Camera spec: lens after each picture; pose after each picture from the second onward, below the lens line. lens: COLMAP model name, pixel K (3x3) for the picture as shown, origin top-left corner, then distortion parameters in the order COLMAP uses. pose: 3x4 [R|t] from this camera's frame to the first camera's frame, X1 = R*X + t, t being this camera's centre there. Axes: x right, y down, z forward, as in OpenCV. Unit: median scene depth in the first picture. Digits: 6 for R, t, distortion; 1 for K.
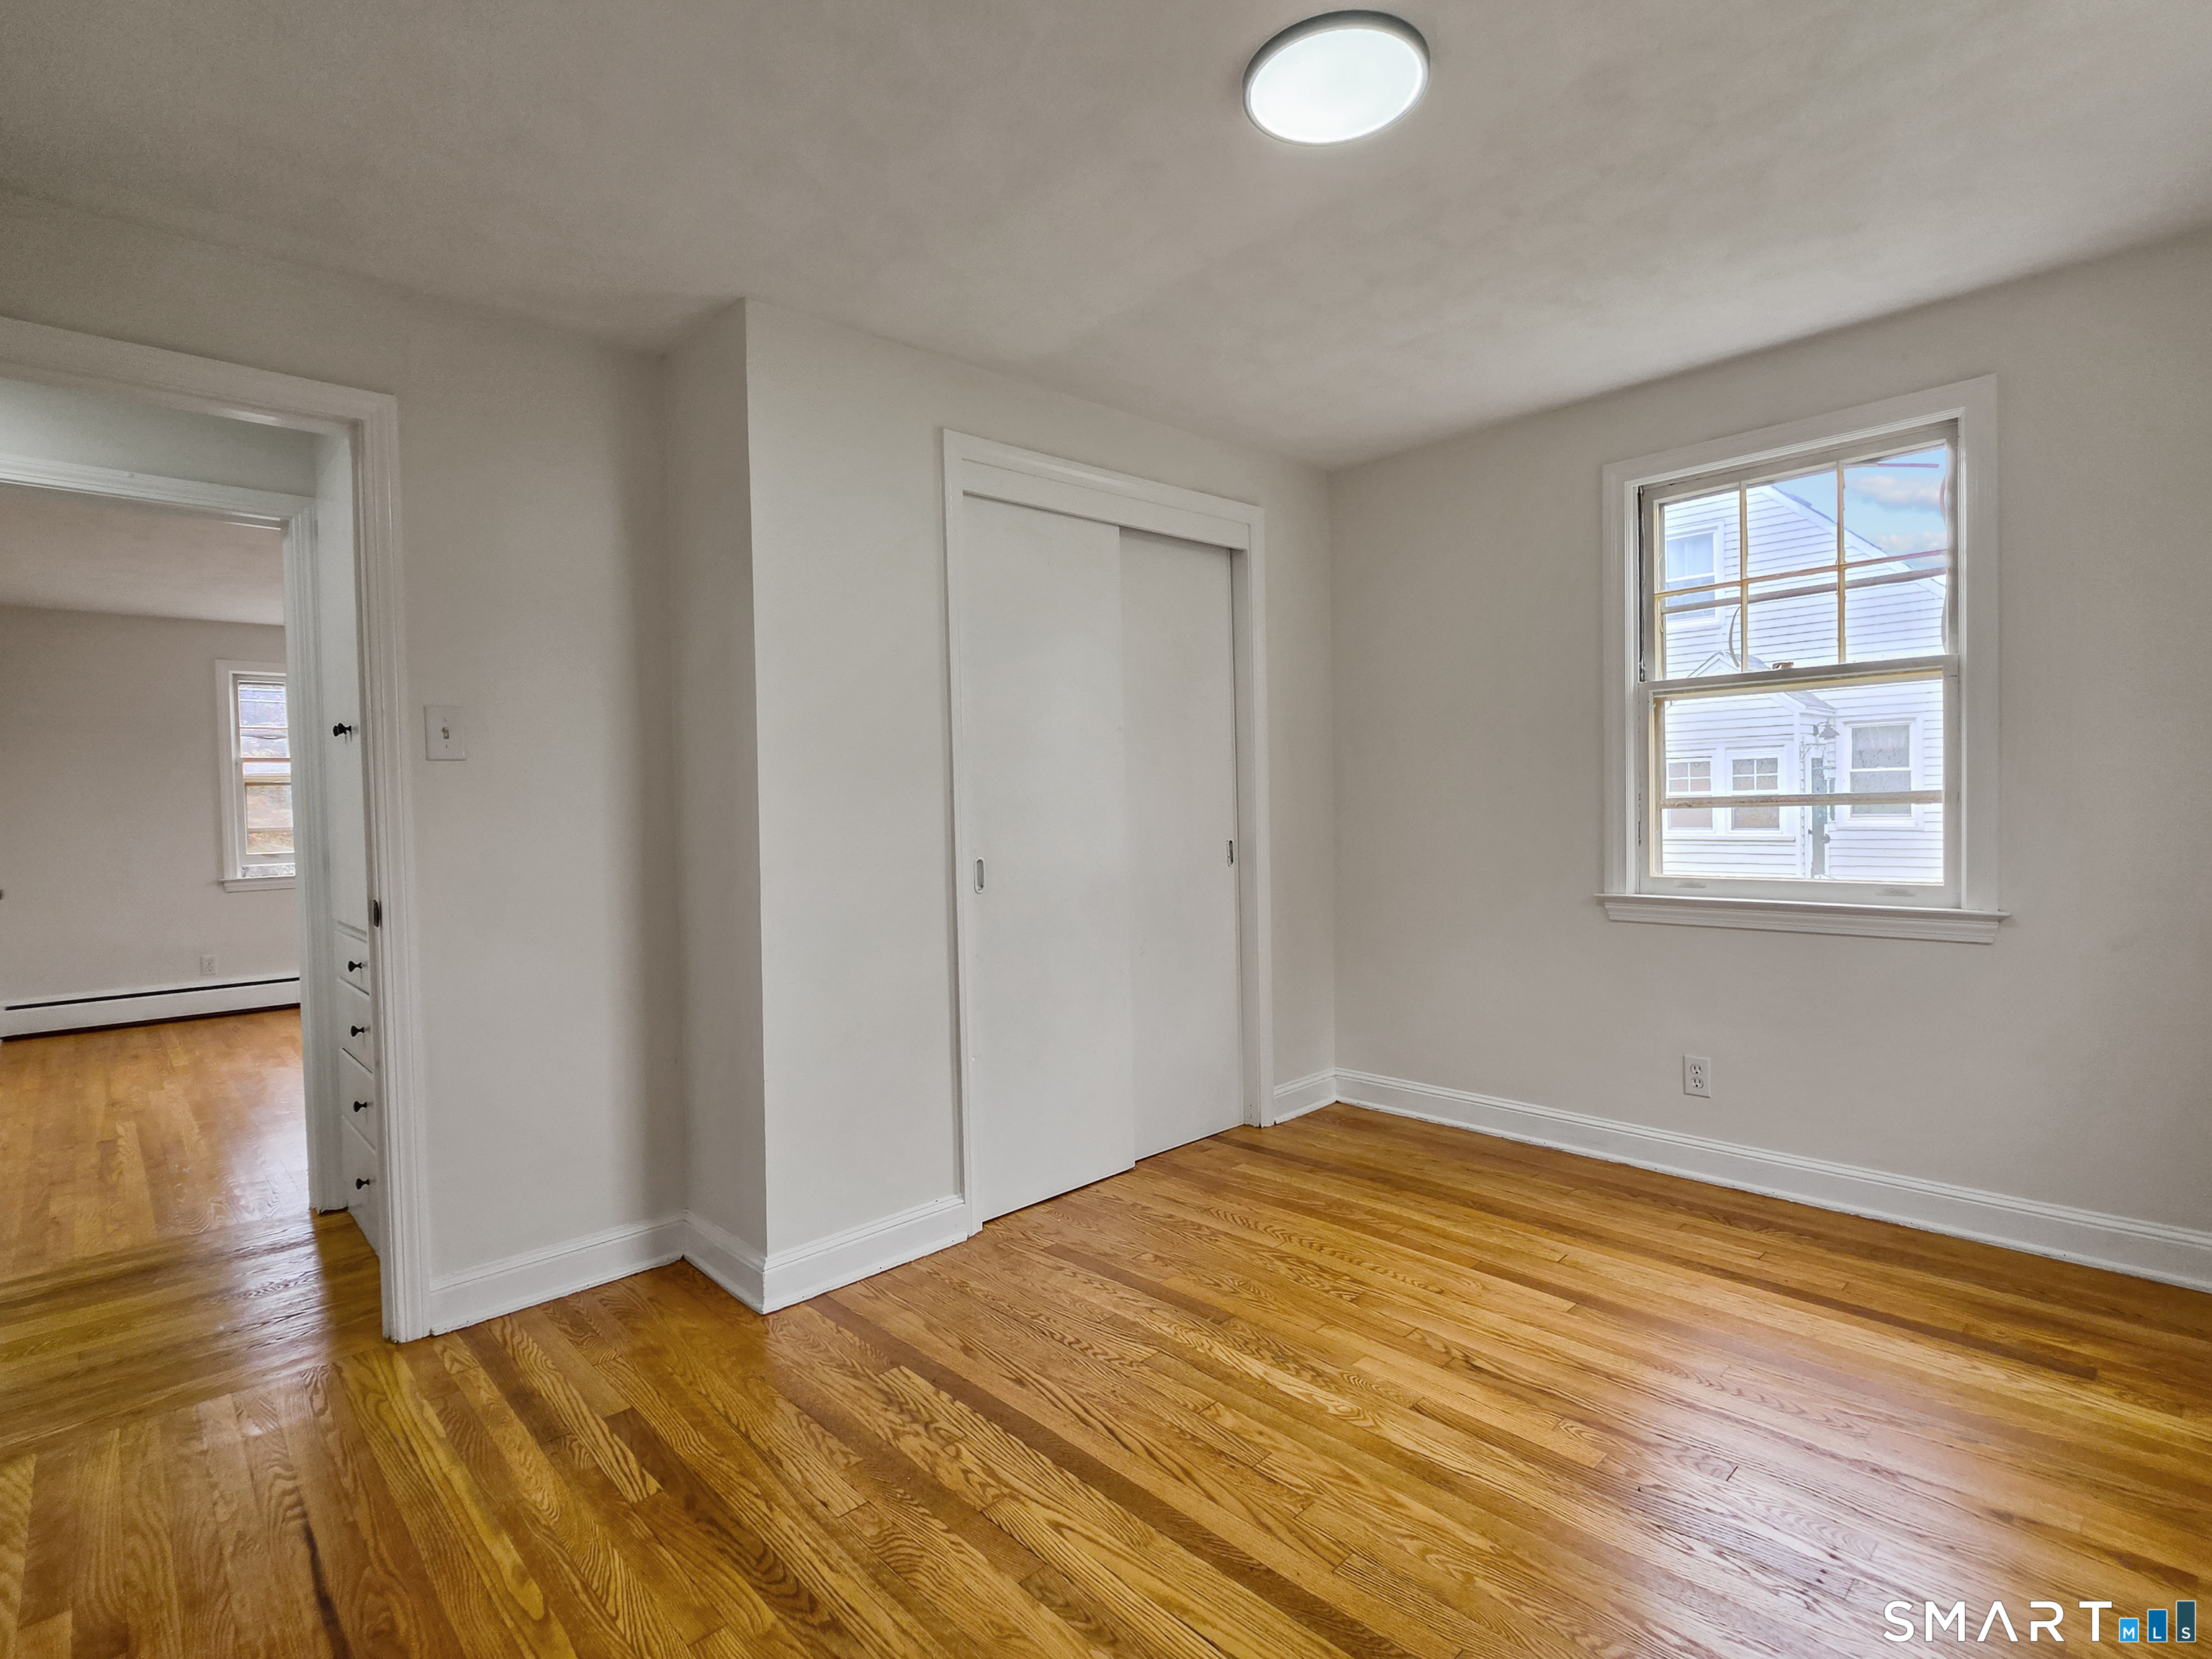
lens RADIAL K [[1085.9, 0, 1116.9], [0, 1085.9, 835.9], [0, 0, 1]] dist [-0.001486, 0.000377]
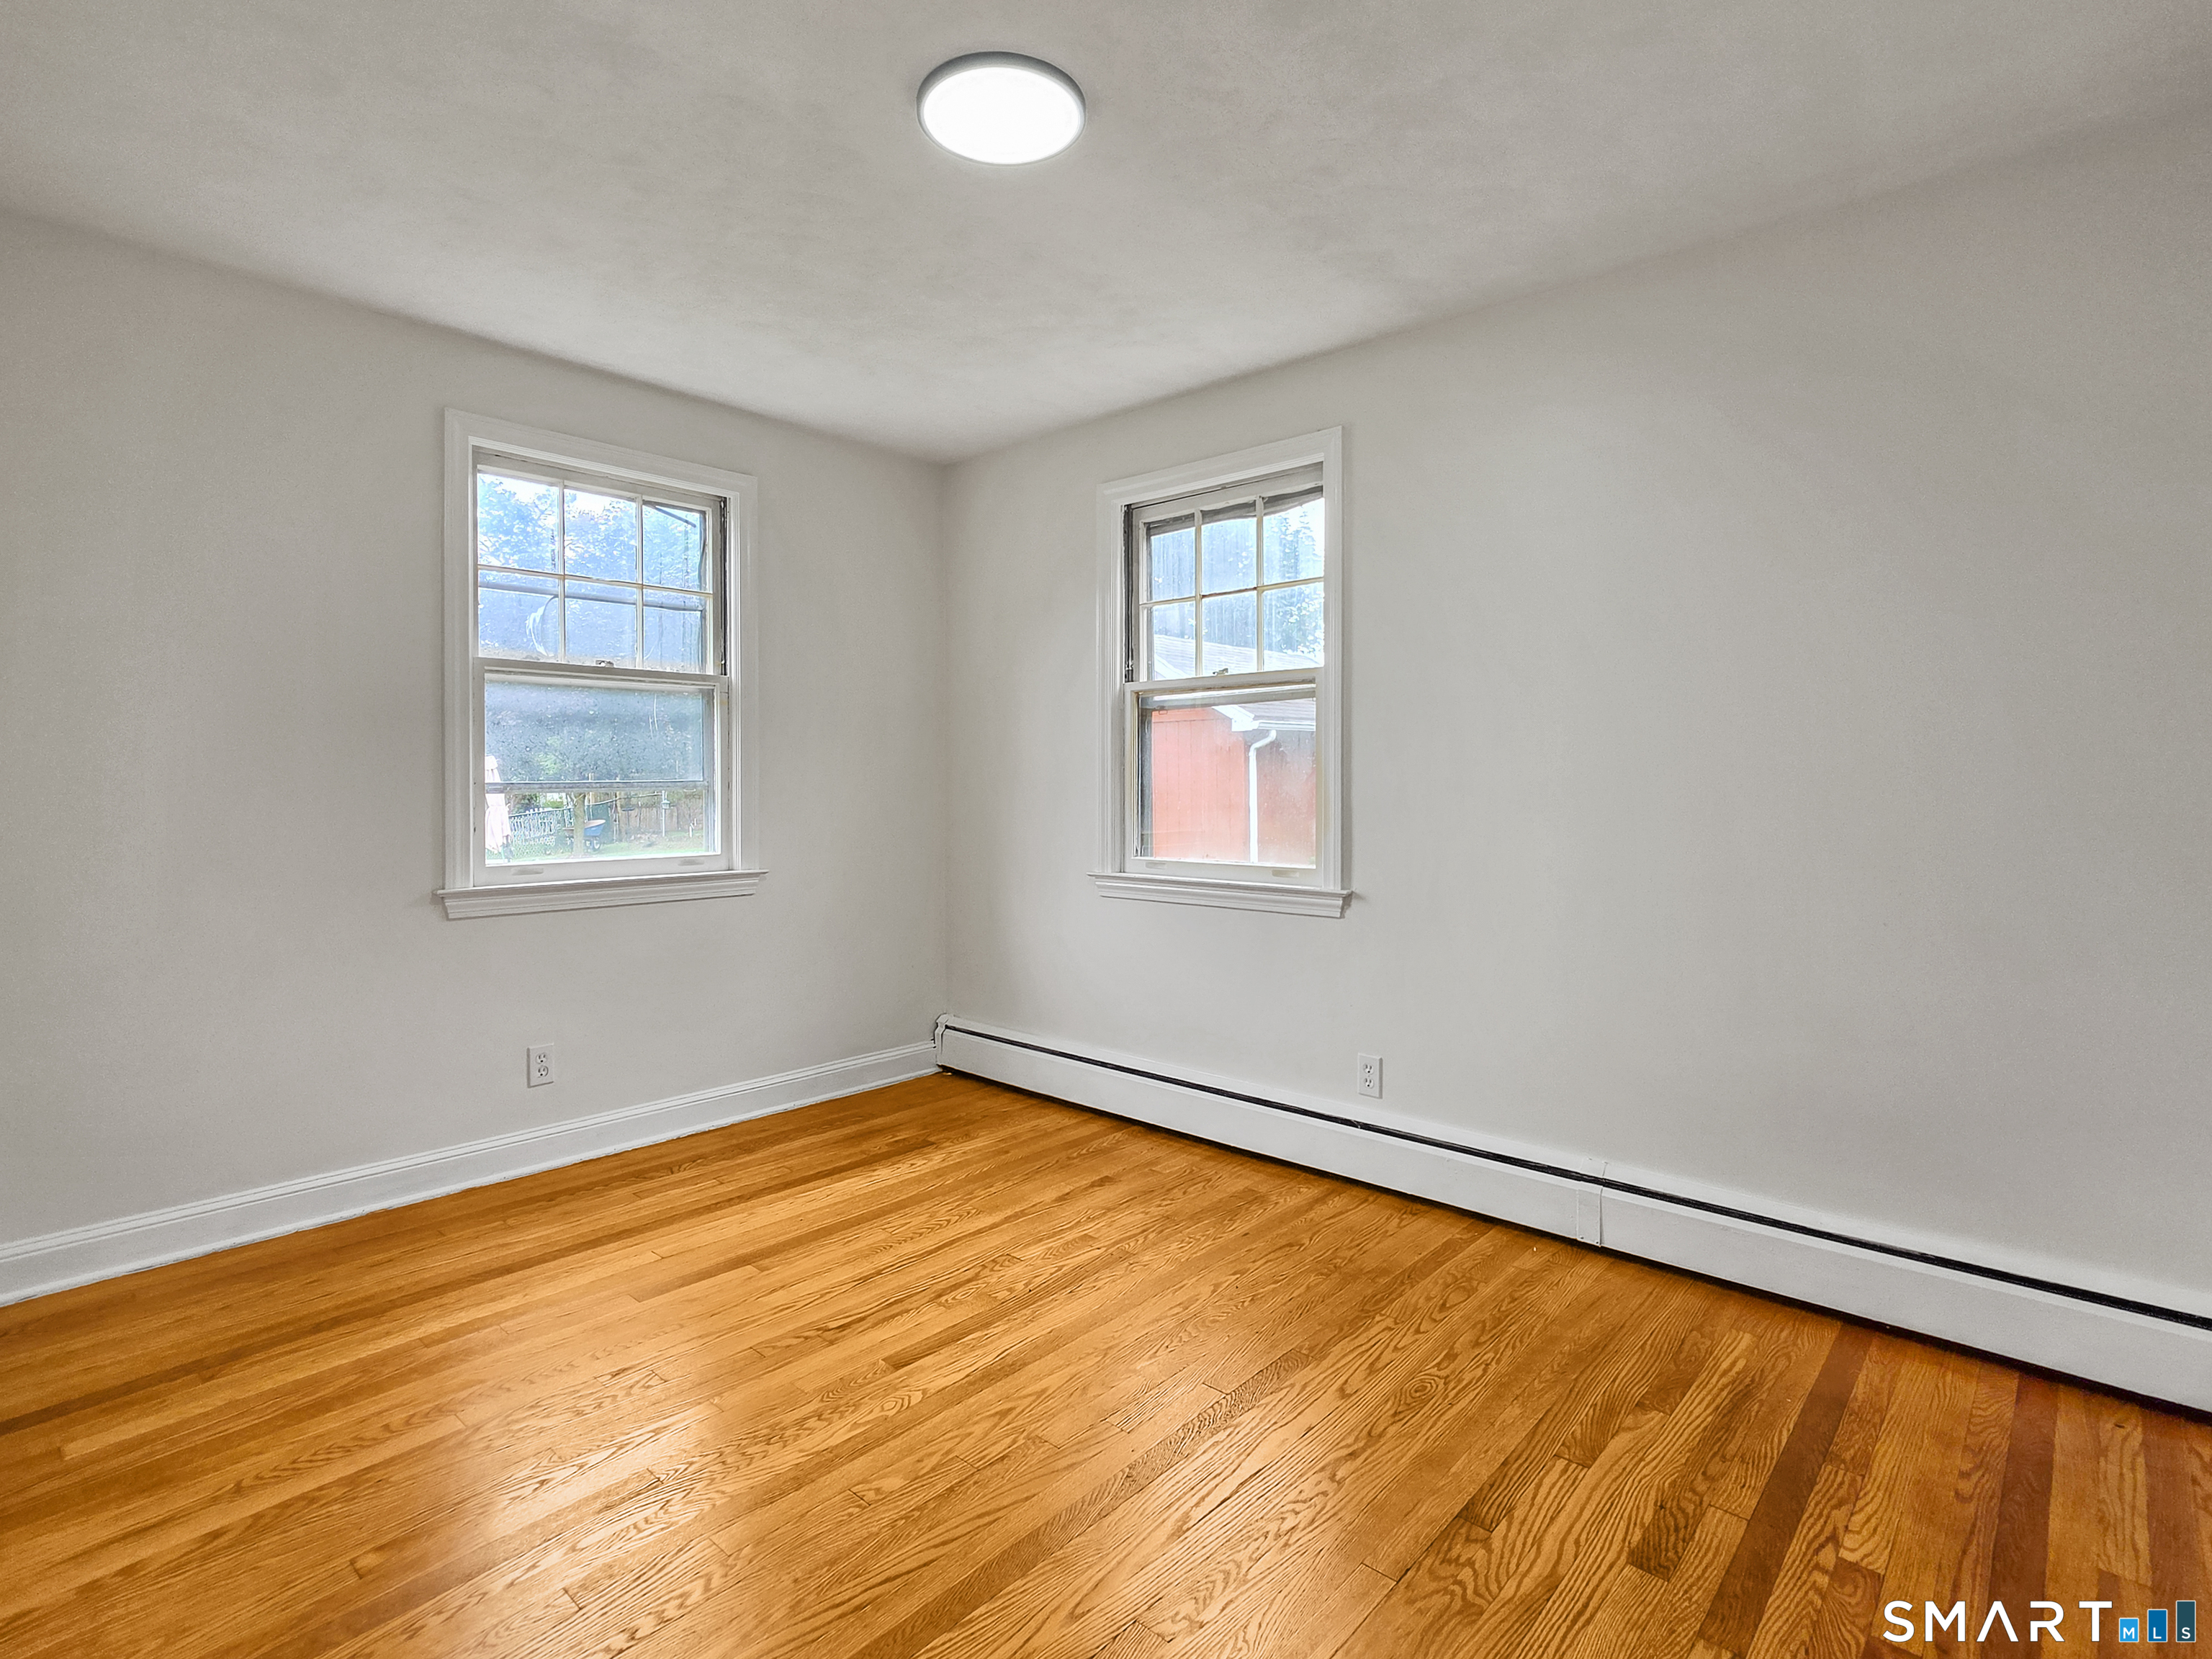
lens RADIAL K [[1085.9, 0, 1117.7], [0, 1085.9, 797.4], [0, 0, 1]] dist [-0.001486, 0.000377]
pose [[-0.066096, 0.008671, 0.997776, -0.539074], [0.033993, 0.999401, -0.006434, 0.003228], [-0.997234, 0.033492, -0.066351, 0.595611]]
